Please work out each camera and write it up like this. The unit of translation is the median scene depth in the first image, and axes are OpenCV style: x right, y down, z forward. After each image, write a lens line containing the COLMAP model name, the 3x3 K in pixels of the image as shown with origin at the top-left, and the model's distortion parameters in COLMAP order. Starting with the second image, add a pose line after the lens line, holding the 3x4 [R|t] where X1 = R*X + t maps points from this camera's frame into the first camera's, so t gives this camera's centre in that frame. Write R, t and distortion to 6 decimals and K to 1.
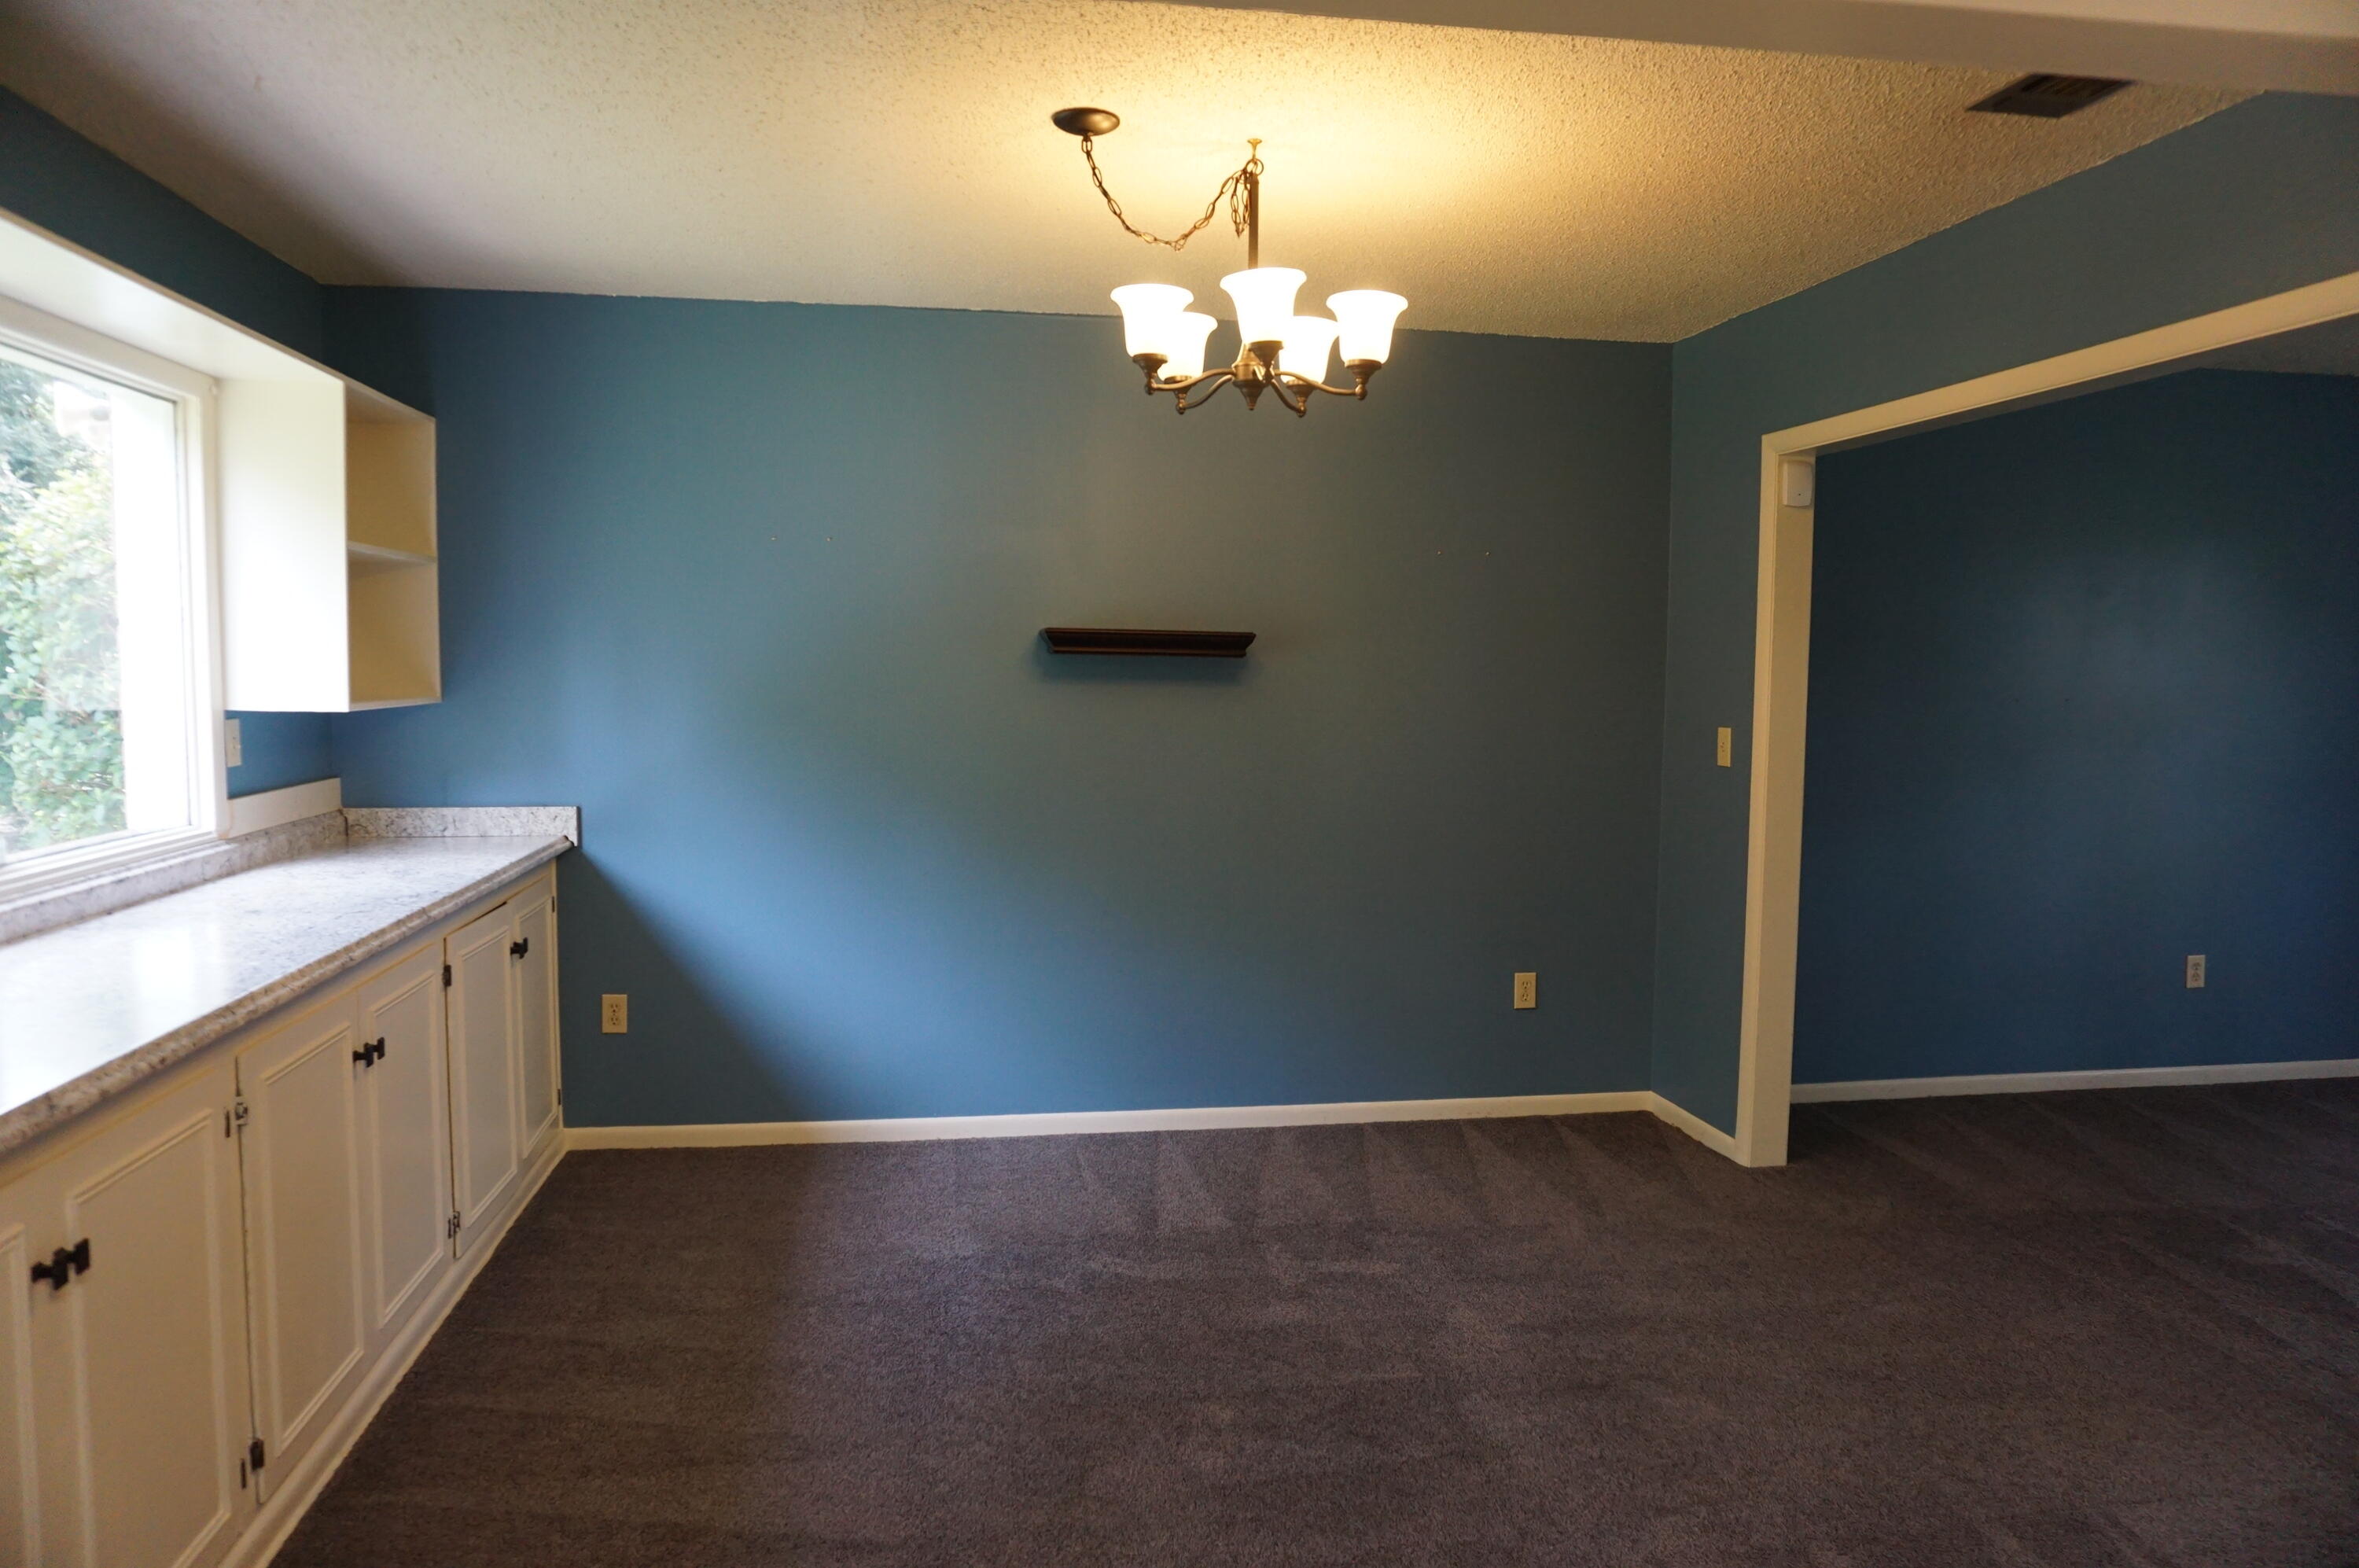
lens RADIAL K [[1579.8, 0, 1189.3], [0, 1579.8, 782.0], [0, 0, 1]] dist [-0.046188, 0.030602]
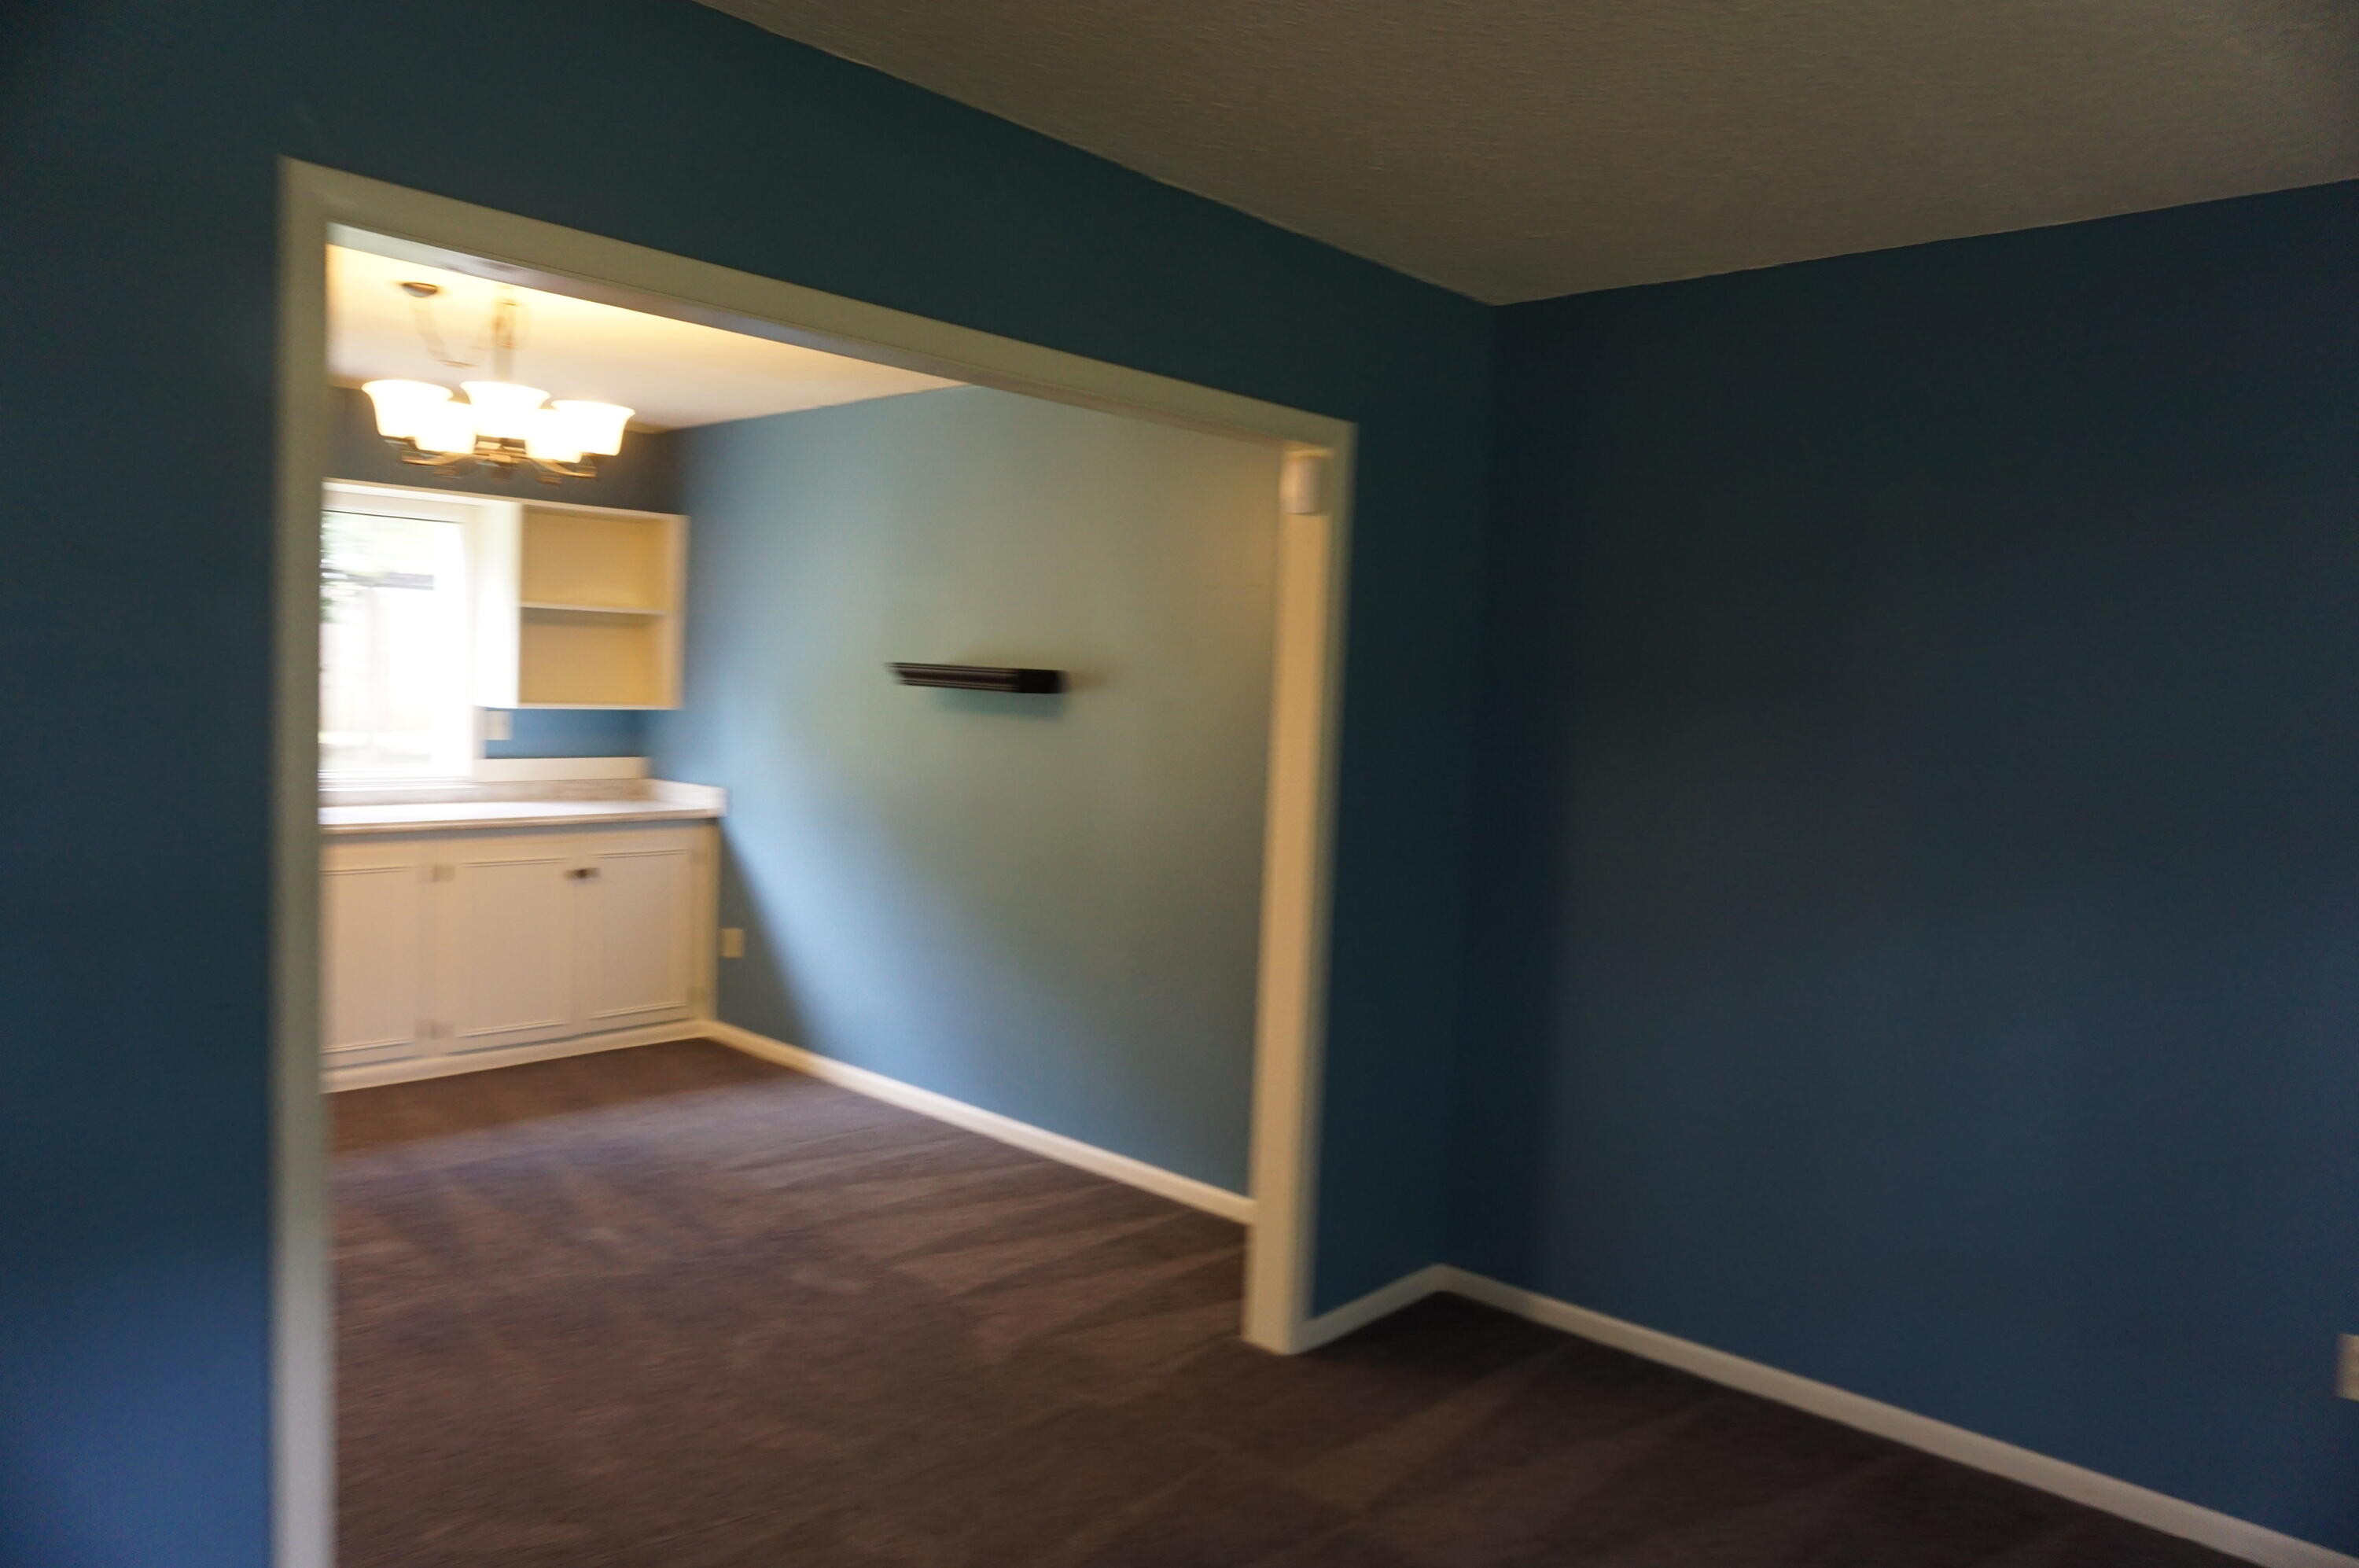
lens RADIAL K [[1579.8, 0, 1187.5], [0, 1579.8, 793.5], [0, 0, 1]] dist [-0.046188, 0.030602]
pose [[0.613364, 0.072035, -0.786509, 0.965134], [-0.094138, 0.995401, 0.017753, -0.043534], [0.784170, 0.063152, 0.617324, 0.470798]]
